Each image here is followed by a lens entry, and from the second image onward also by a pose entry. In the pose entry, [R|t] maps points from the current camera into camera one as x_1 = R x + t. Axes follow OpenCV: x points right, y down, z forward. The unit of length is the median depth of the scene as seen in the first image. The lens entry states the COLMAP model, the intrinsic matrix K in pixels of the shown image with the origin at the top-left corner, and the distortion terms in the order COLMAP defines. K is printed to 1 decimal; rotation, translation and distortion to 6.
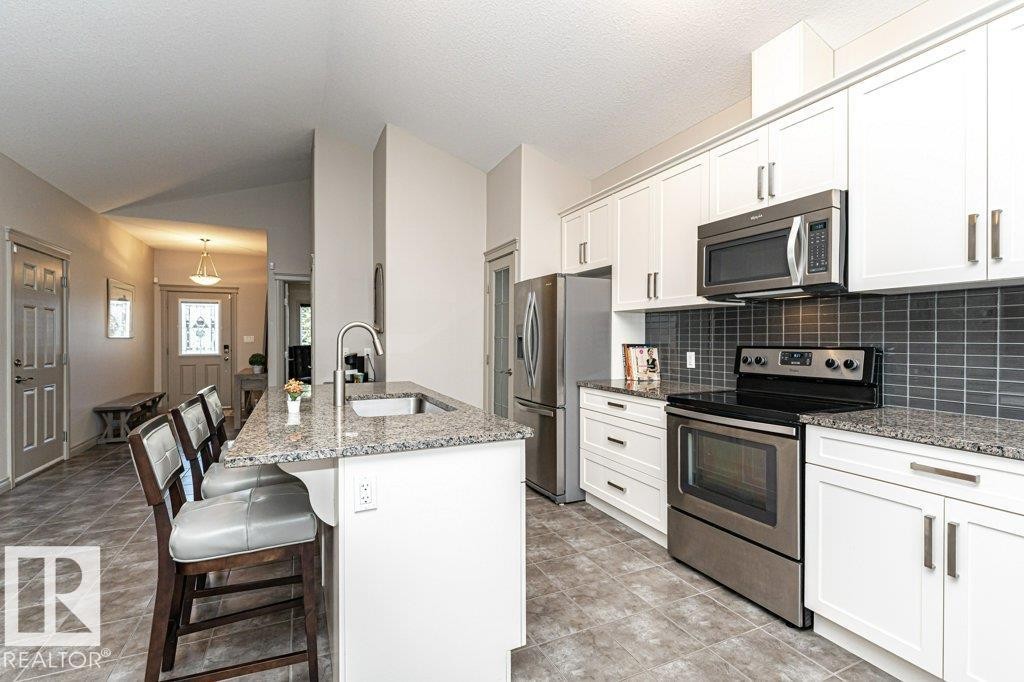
lens RADIAL K [[461.2, 0, 512.5], [0, 461.2, 341.6], [0, 0, 1]] dist [0.000234, -0.000768]
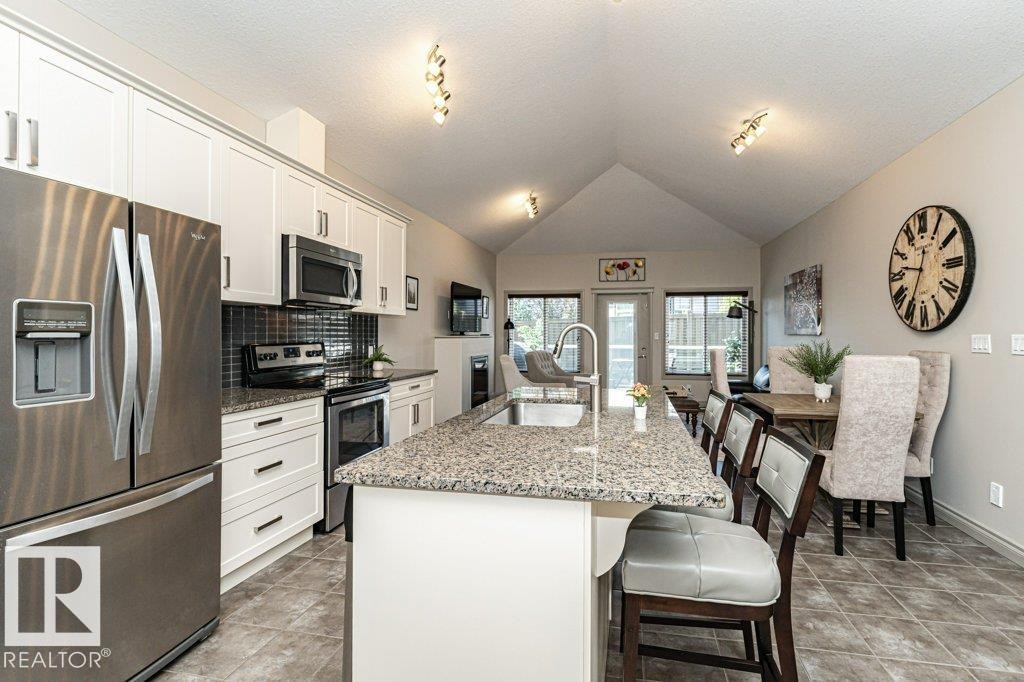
lens RADIAL K [[535.7, 0, 536.1], [0, 535.7, 328.1], [0, 0, 1]] dist [0.000483, -0.001567]
pose [[-0.818221, 0.003141, 0.574896, -0.876839], [-0.001102, 0.999975, -0.007031, -0.023933], [-0.574903, -0.006387, -0.818197, 1.907875]]
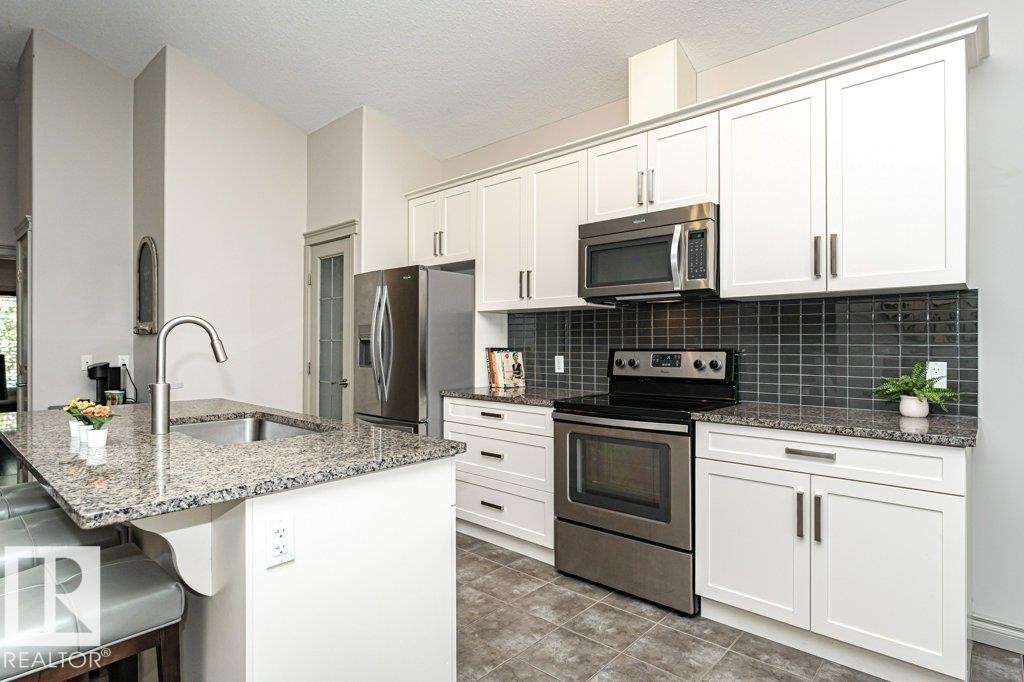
lens RADIAL K [[535.7, 0, 510.4], [0, 535.7, 344.0], [0, 0, 1]] dist [0.000483, -0.001567]
pose [[0.919995, 0.000978, 0.391929, -0.189057], [0.001761, 0.999976, -0.006630, 0.007275], [-0.391926, 0.006790, 0.919972, 0.025889]]
